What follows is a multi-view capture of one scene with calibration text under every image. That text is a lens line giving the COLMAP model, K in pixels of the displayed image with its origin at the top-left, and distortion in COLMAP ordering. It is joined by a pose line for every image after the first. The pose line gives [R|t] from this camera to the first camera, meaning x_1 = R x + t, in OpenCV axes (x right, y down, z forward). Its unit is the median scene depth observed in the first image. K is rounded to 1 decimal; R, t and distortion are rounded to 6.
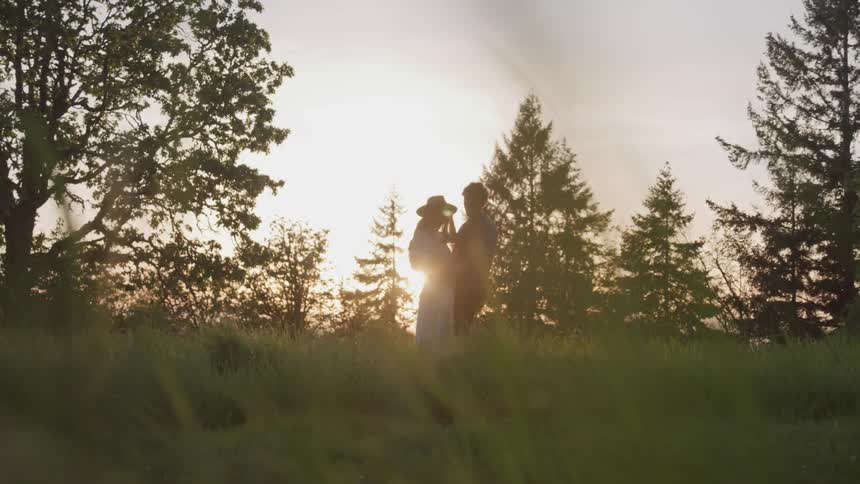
lens RADIAL K [[1182.6, 0, 421.7], [0, 1182.6, 235.8], [0, 0, 1]] dist [0.025949, 0.000000]
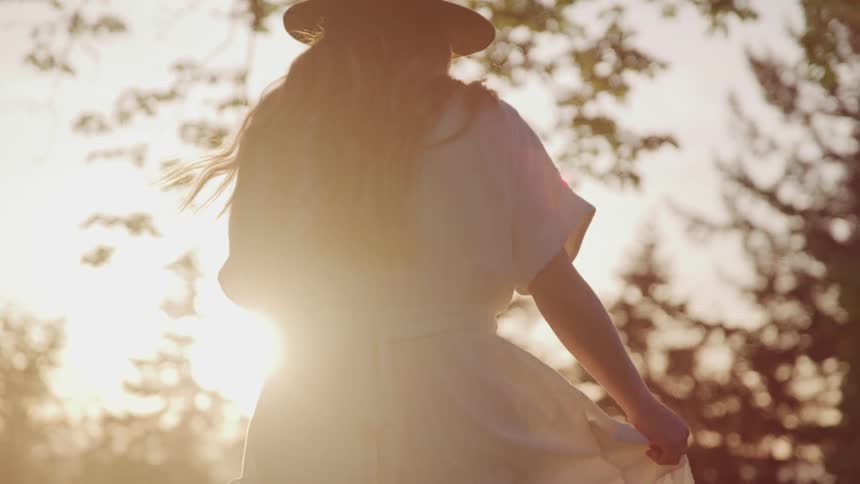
lens RADIAL K [[2199.9, 0, 463.8], [0, 2199.9, 264.7], [0, 0, 1]] dist [0.334893, 0.000000]
pose [[0.996458, 0.027588, 0.079432, 0.032726], [-0.026292, 0.999504, -0.017317, -0.016201], [-0.079871, 0.015168, 0.996690, -0.133687]]
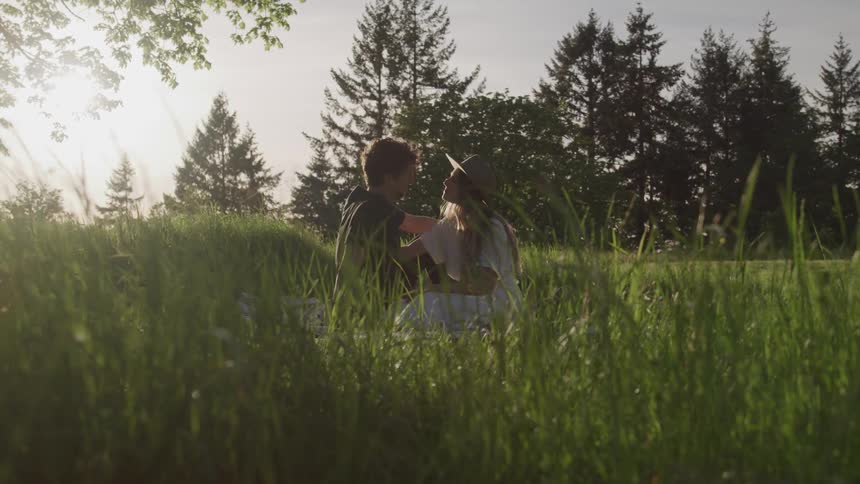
lens RADIAL K [[930.9, 0, 445.1], [0, 930.9, 234.6], [0, 0, 1]] dist [-0.071271, 0.000000]
pose [[0.966661, -0.016819, 0.255507, 0.080848], [0.002574, 0.998428, 0.055984, -0.011022], [-0.256047, -0.053459, 0.965185, -0.182936]]
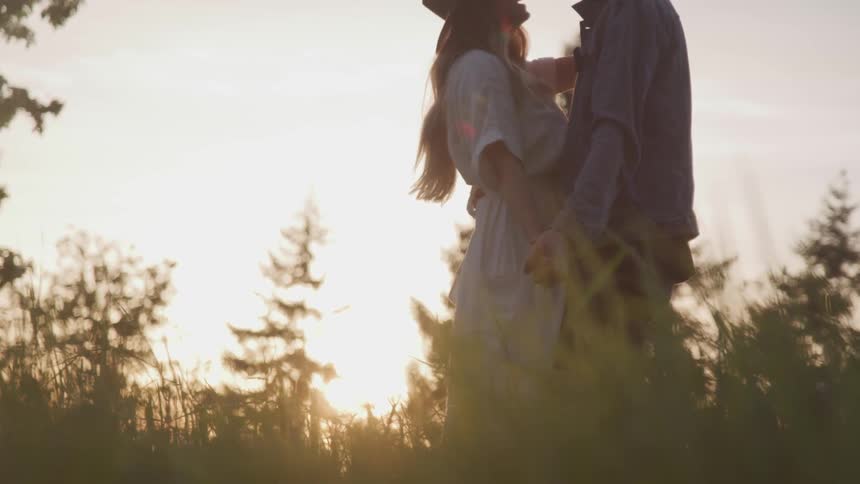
lens RADIAL K [[2199.9, 0, 434.8], [0, 2199.9, 243.5], [0, 0, 1]] dist [0.334893, 0.000000]
pose [[0.998066, 0.052757, 0.032890, -0.000118], [-0.051813, 0.998238, -0.028908, 0.008496], [-0.034357, 0.027148, 0.999041, 0.055752]]
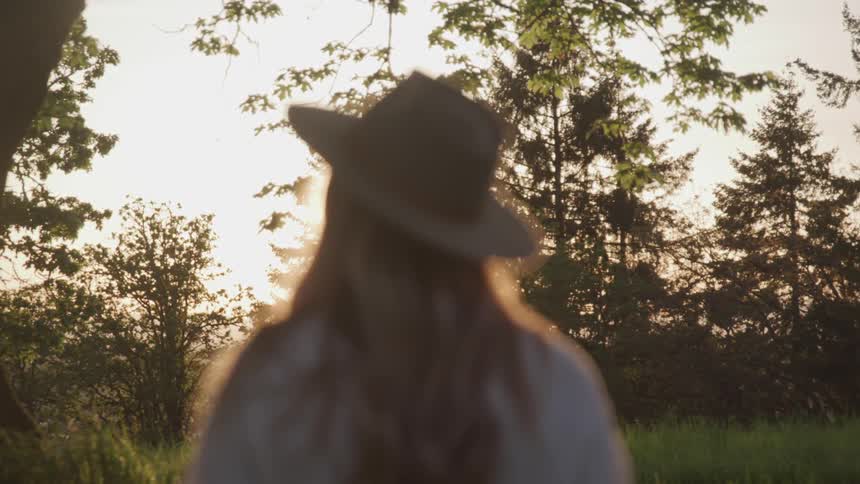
lens RADIAL K [[2199.9, 0, 399.8], [0, 2199.9, 241.9], [0, 0, 1]] dist [0.334893, 0.000000]
pose [[0.999041, -0.041763, -0.013152, 0.032142], [0.042164, 0.998603, 0.031836, -0.022750], [0.011804, -0.032360, 0.999407, -0.157294]]
